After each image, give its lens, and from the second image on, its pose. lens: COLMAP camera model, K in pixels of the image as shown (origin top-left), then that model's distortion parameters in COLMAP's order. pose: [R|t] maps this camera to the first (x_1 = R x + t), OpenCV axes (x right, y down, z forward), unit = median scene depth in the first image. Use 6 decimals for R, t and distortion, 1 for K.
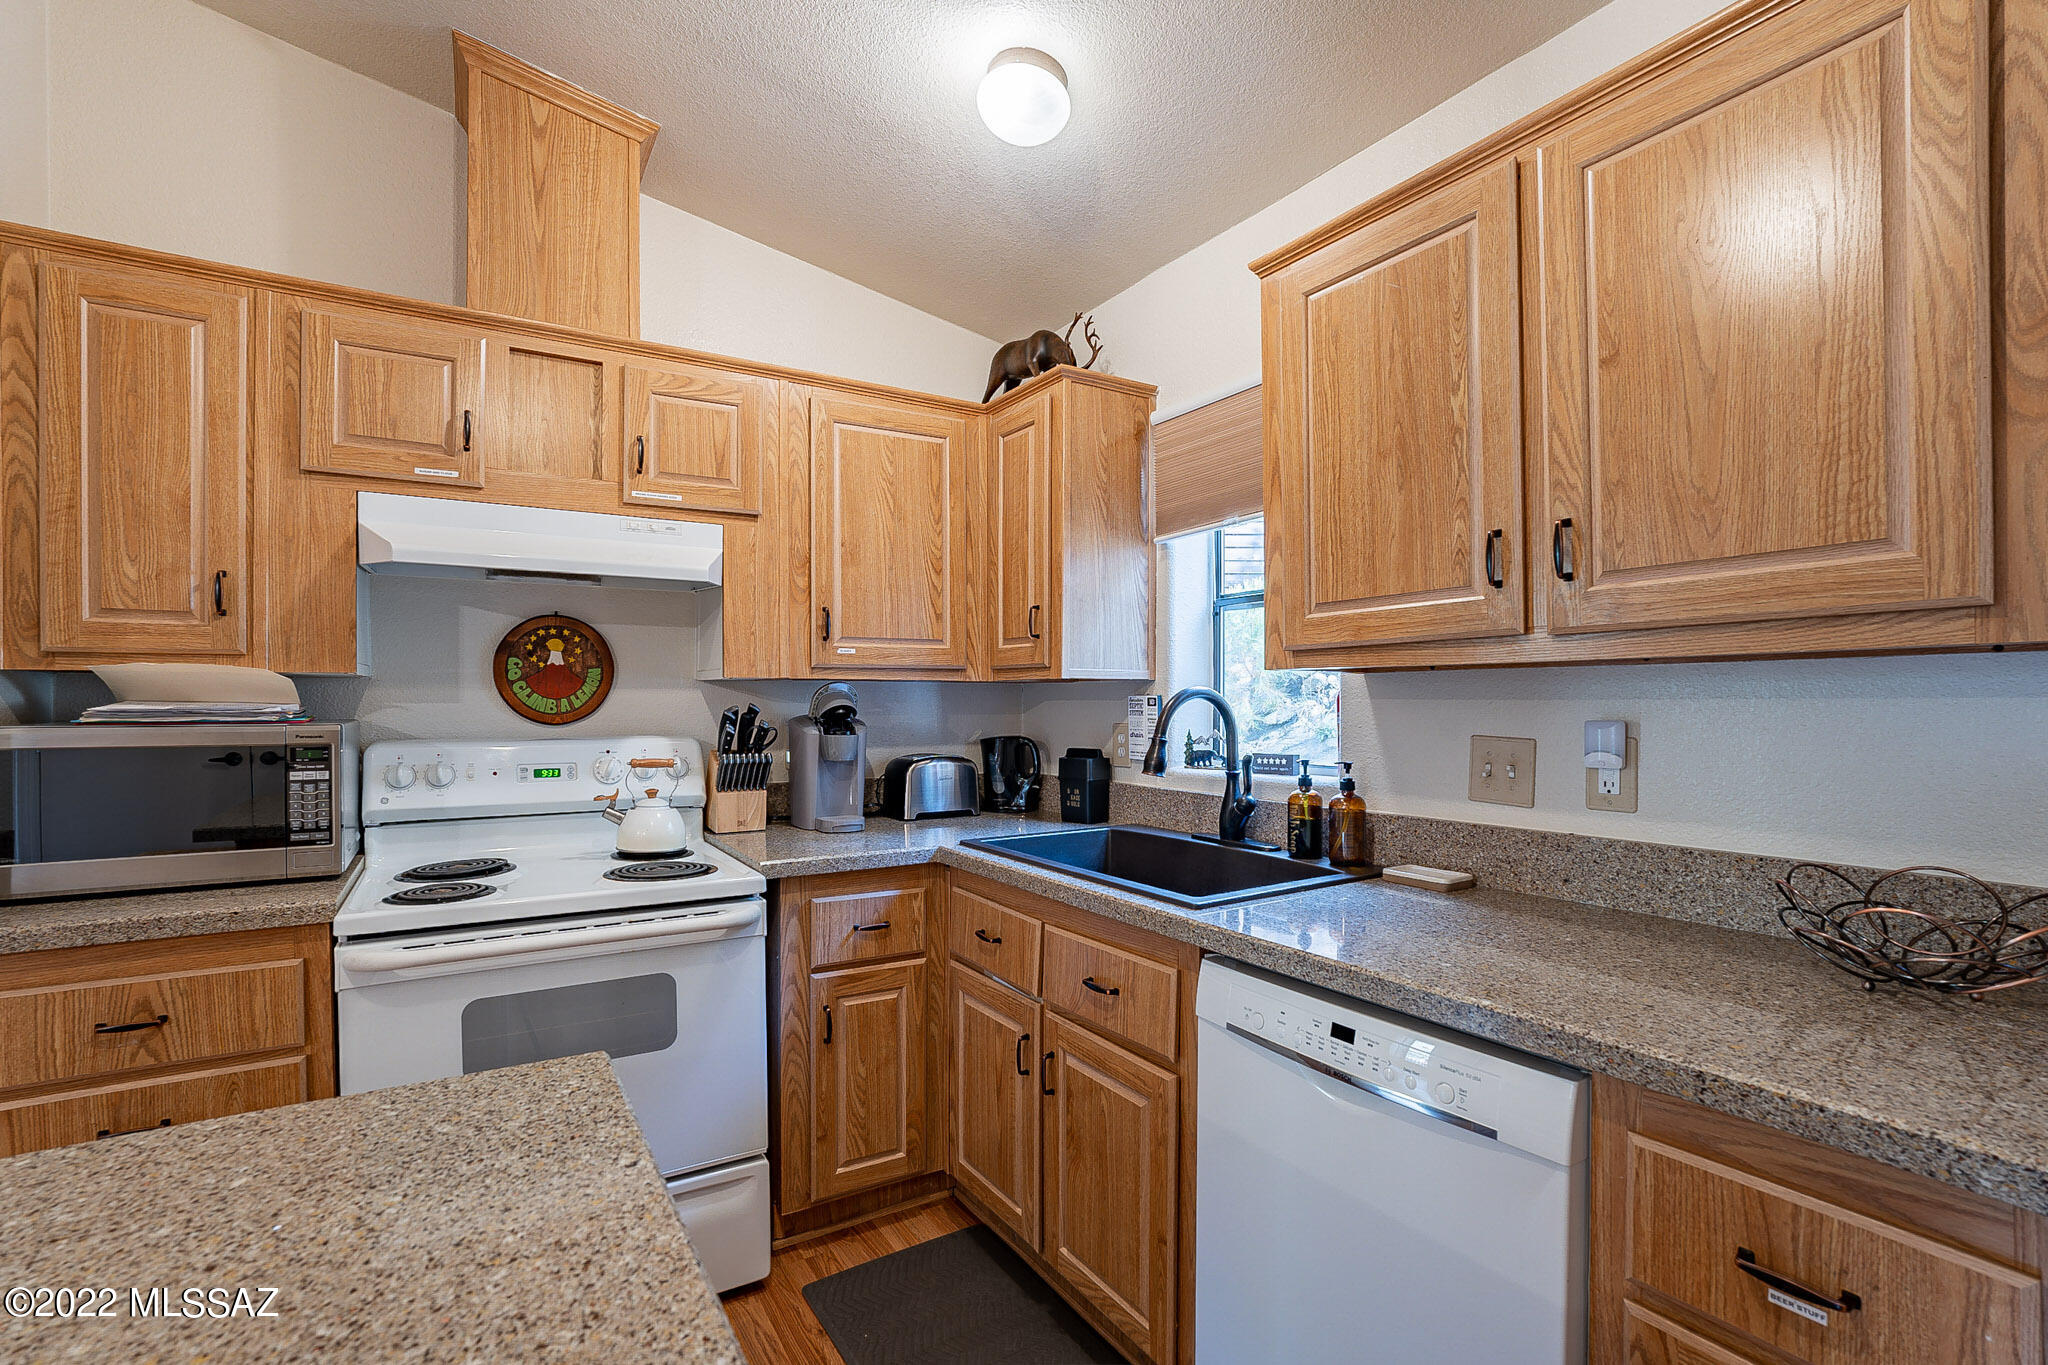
lens RADIAL K [[915.6, 0, 1019.3], [0, 915.6, 704.5], [0, 0, 1]] dist [-0.056880, 0.019024]
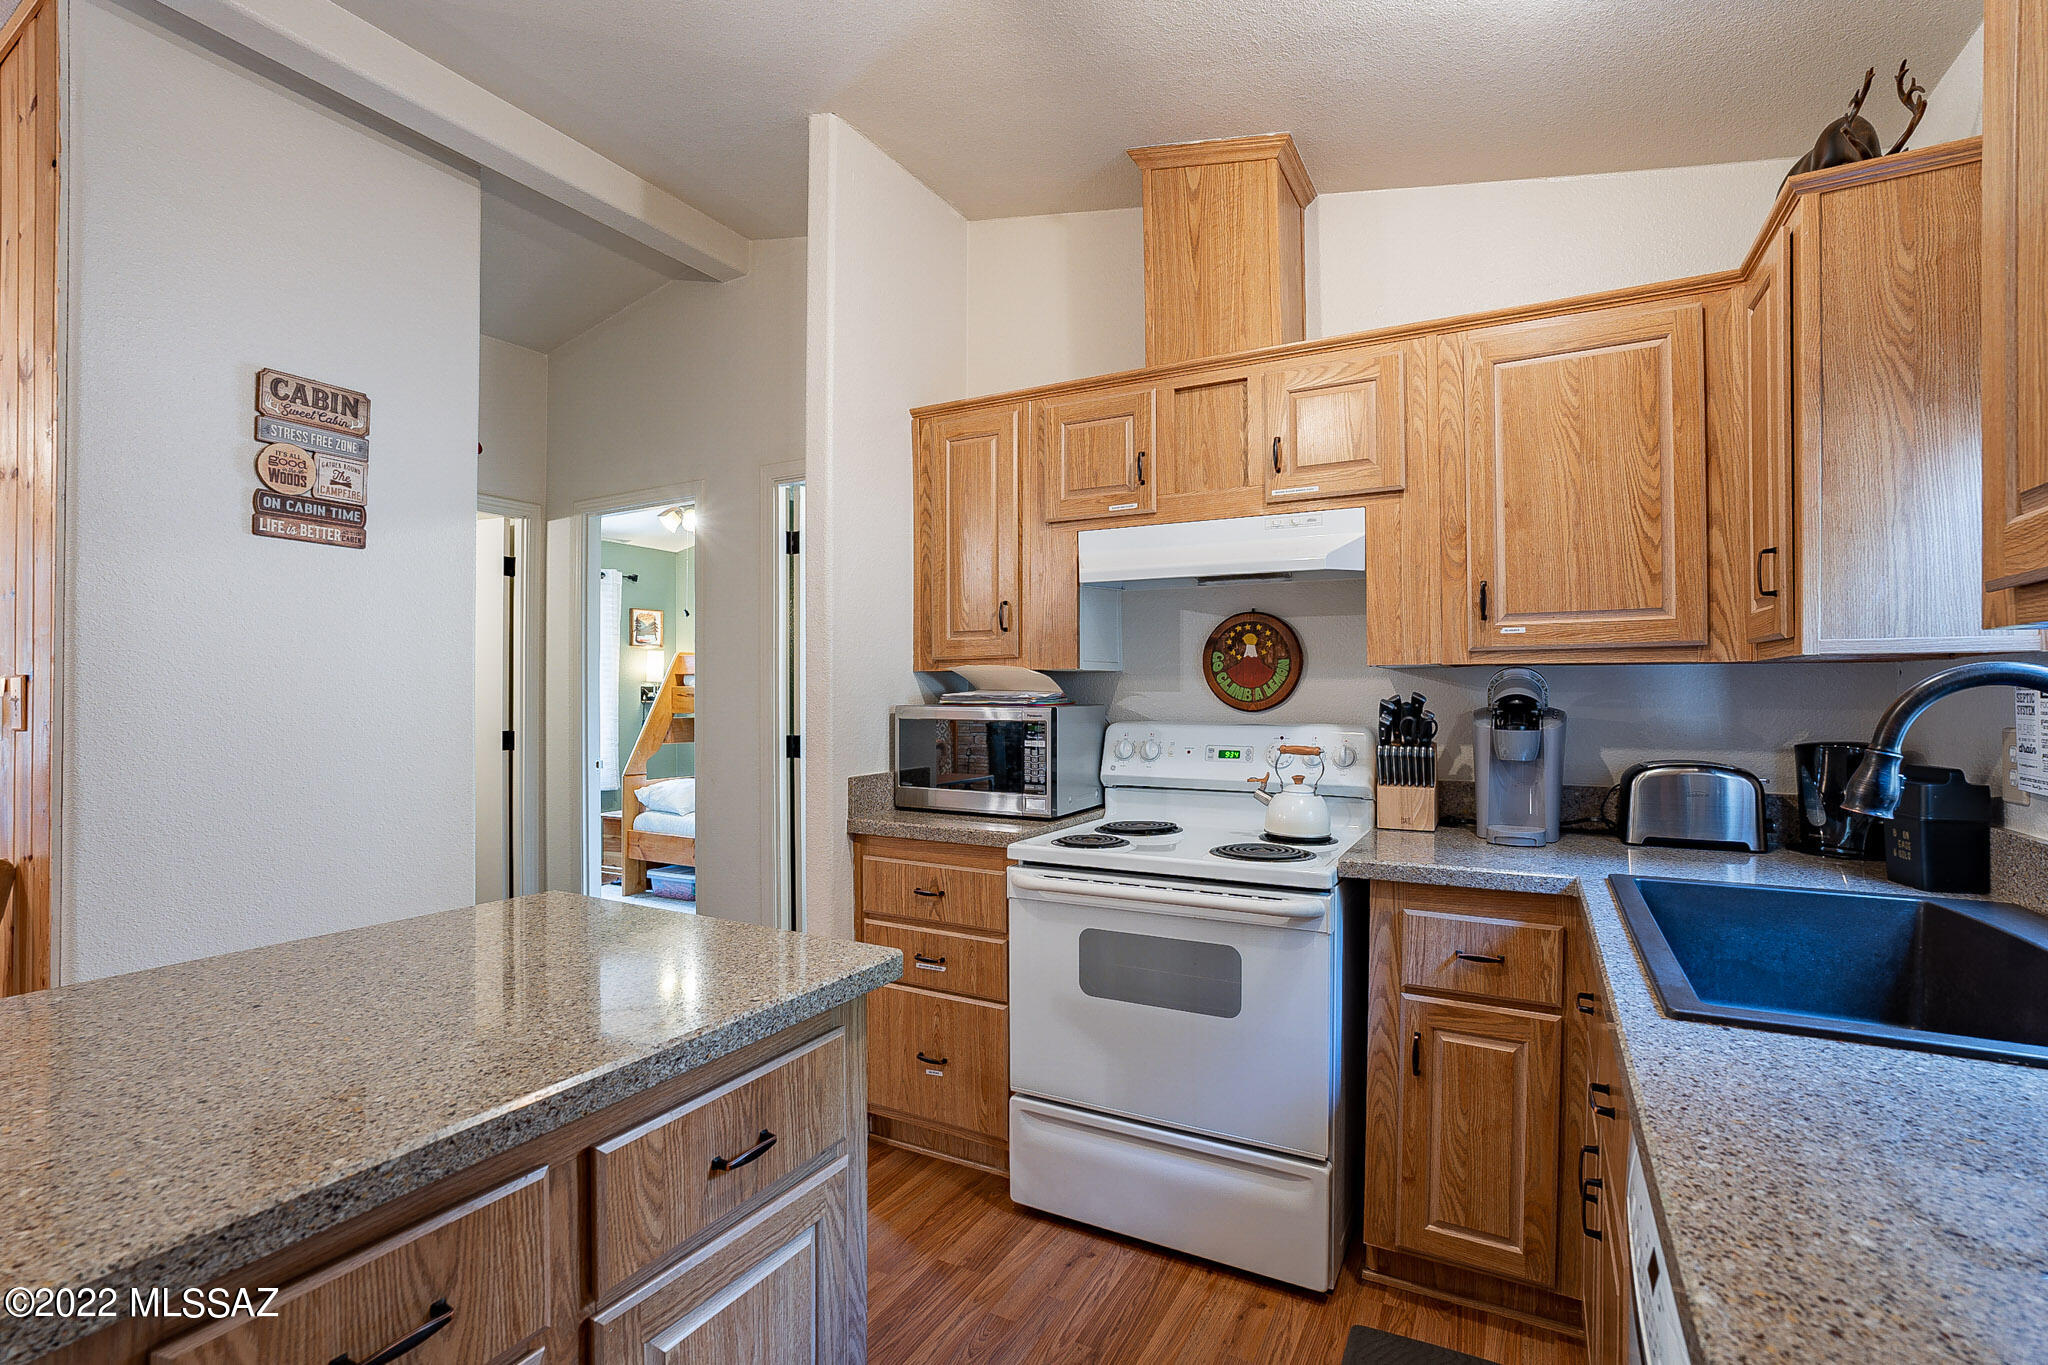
lens RADIAL K [[915.6, 0, 1033.6], [0, 915.6, 690.3], [0, 0, 1]] dist [-0.056880, 0.019024]
pose [[0.500432, 0.000357, -0.865776, 0.366344], [-0.003431, 0.999993, -0.001571, -0.000567], [0.865769, 0.003757, 0.500430, 0.237969]]
